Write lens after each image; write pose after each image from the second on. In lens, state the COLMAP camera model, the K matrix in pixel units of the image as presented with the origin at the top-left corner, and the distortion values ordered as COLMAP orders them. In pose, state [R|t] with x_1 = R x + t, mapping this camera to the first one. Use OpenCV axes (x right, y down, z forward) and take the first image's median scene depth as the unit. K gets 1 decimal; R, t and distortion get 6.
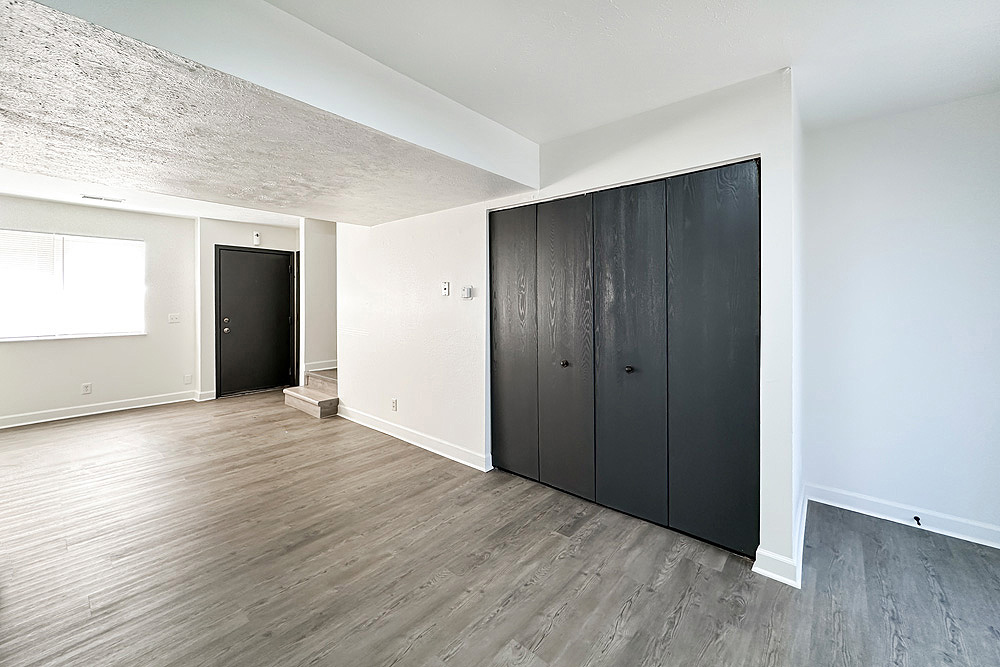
lens RADIAL K [[402.9, 0, 504.1], [0, 402.9, 299.5], [0, 0, 1]] dist [-0.001458, -0.000015]
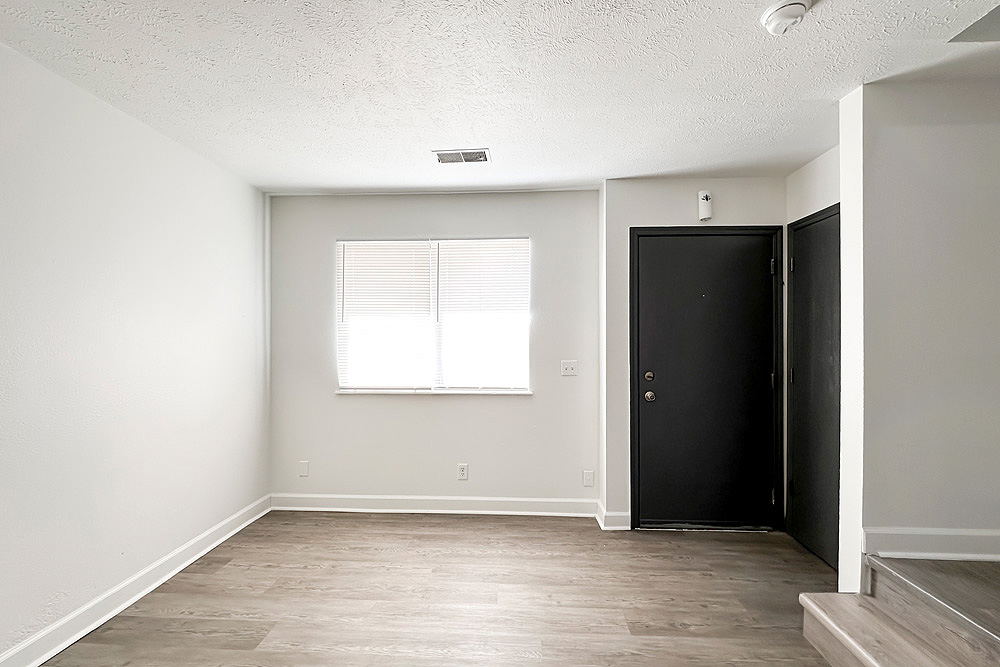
lens RADIAL K [[418.9, 0, 501.6], [0, 418.9, 344.8], [0, 0, 1]] dist [-0.000470, -0.000004]
pose [[0.604539, 0.006914, -0.796545, -0.401402], [0.002196, 0.999944, 0.010346, 0.006889], [0.796572, -0.008004, 0.604490, 0.560705]]
